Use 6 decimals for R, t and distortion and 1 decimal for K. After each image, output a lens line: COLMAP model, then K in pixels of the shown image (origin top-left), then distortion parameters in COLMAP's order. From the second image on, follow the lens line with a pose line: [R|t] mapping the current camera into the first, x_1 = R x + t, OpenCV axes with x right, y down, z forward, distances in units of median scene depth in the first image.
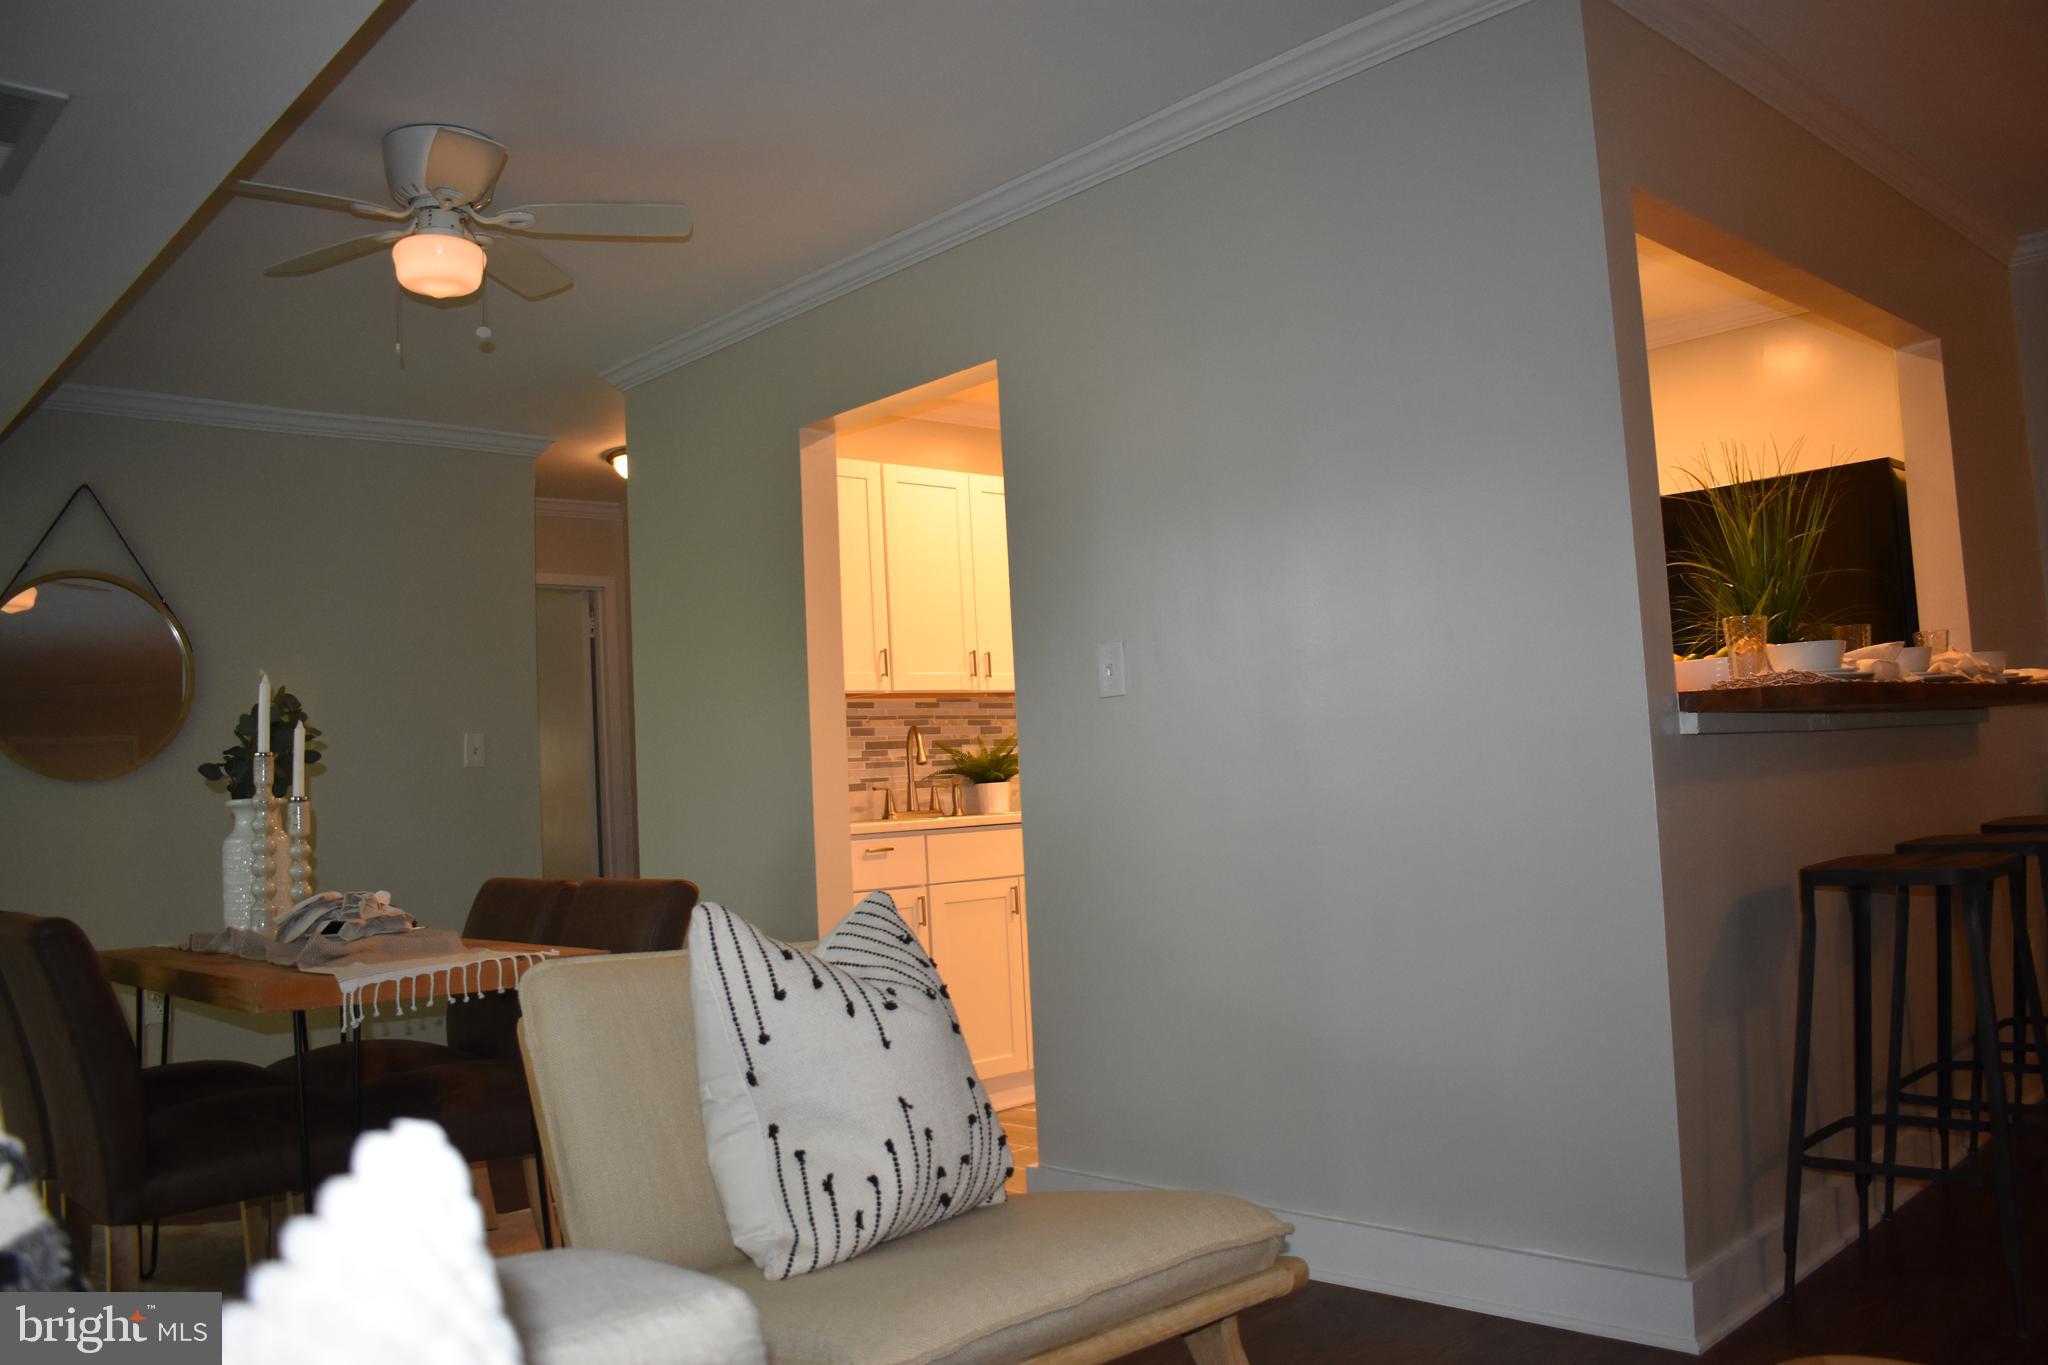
lens RADIAL K [[1602.8, 0, 1024.0], [0, 1602.8, 682.5], [0, 0, 1]] dist [-0.092164, 0.009341]
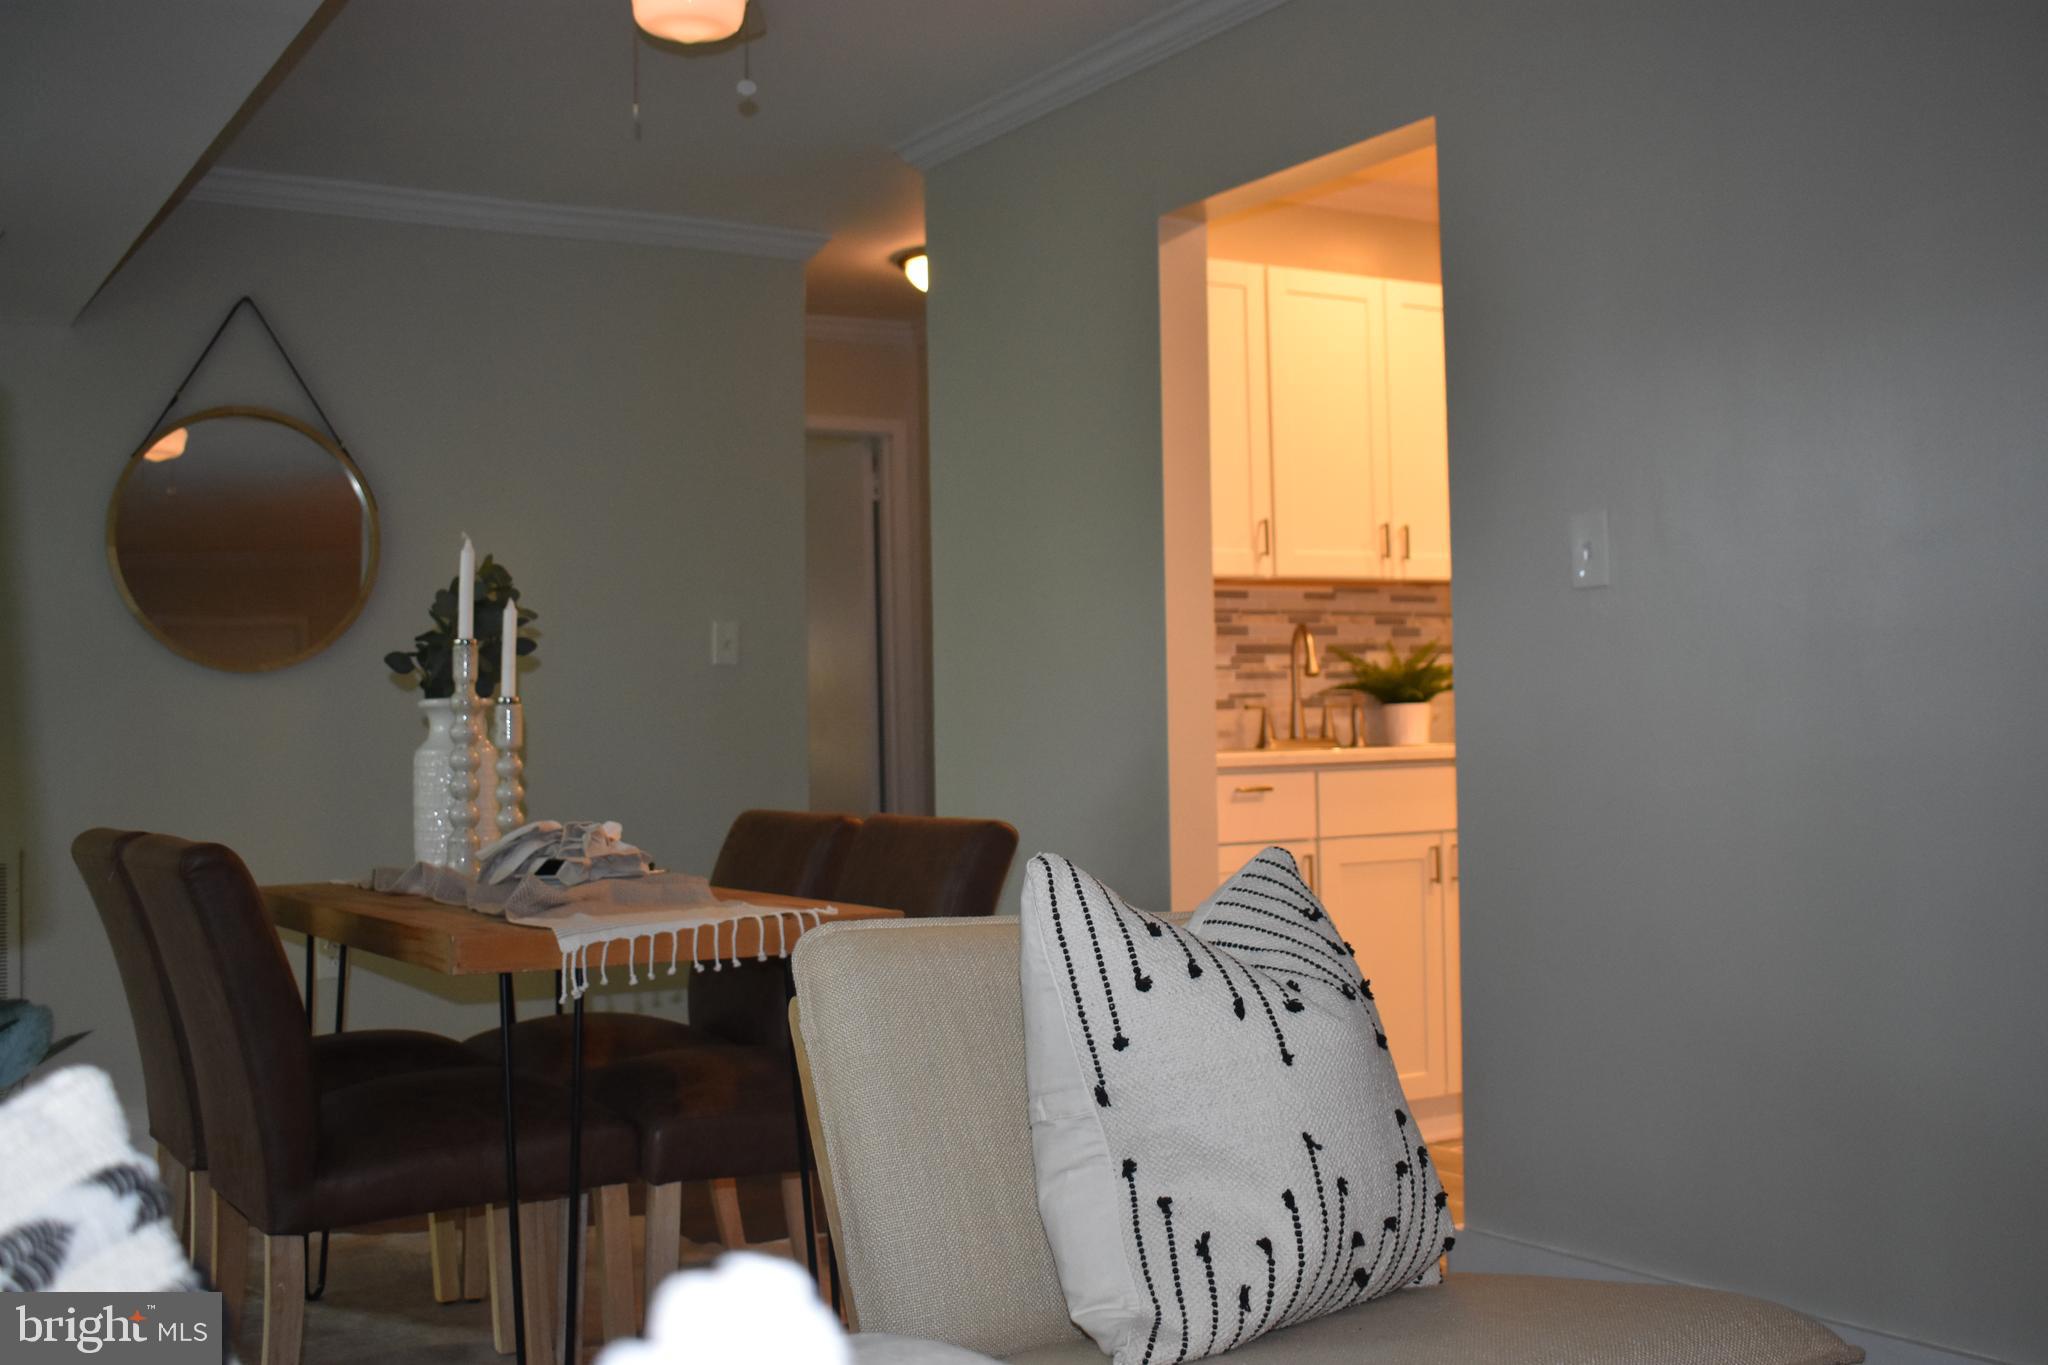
lens RADIAL K [[2121.7, 0, 1024.0], [0, 2121.7, 682.5], [0, 0, 1]] dist [-0.062573, -0.014894]
pose [[0.981649, 0.027226, -0.188746, -0.015602], [-0.016997, 0.998308, 0.055600, 0.003139], [0.189940, -0.051372, 0.980451, 0.026660]]
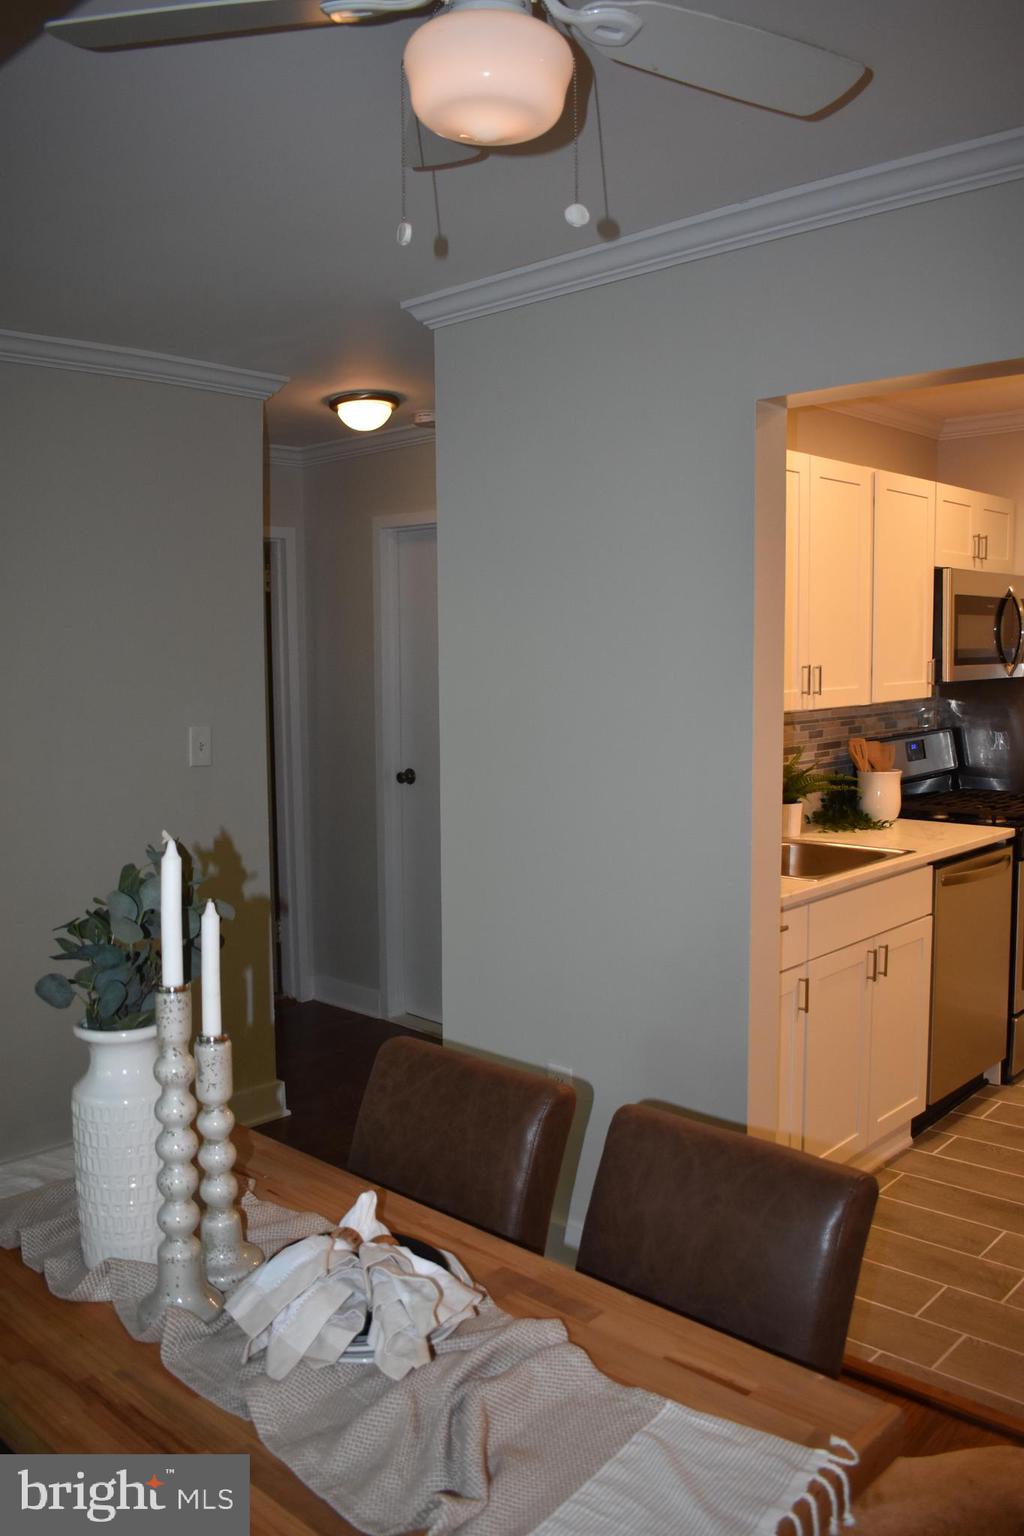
lens RADIAL K [[1237.6, 0, 512.0], [0, 1237.6, 768.0], [0, 0, 1]] dist [-0.085554, -0.000237]
pose [[0.997061, 0.034688, 0.068305, -0.393067], [-0.044890, 0.987048, 0.154015, -0.100330], [-0.062078, -0.156629, 0.985705, 0.573762]]
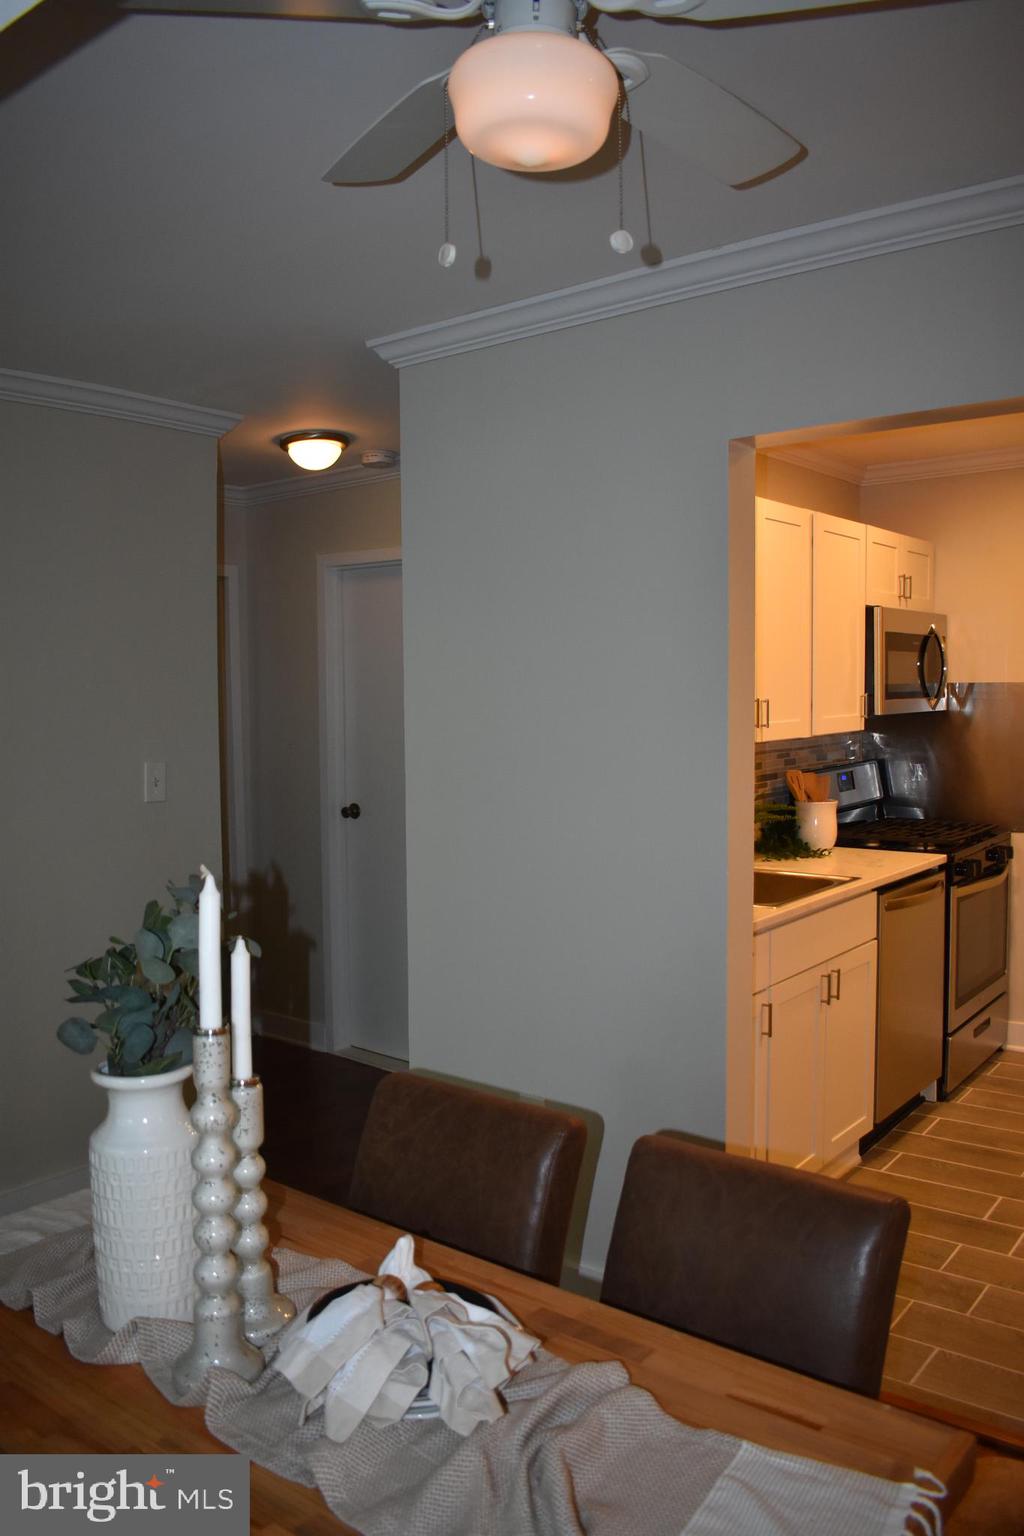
lens RADIAL K [[1194.6, 0, 512.0], [0, 1194.6, 768.0], [0, 0, 1]] dist [-0.089813, 0.005608]
pose [[0.988678, 0.029954, 0.147033, -0.441058], [-0.048000, 0.991520, 0.120763, -0.091957], [-0.142168, -0.126453, 0.981732, 0.602242]]
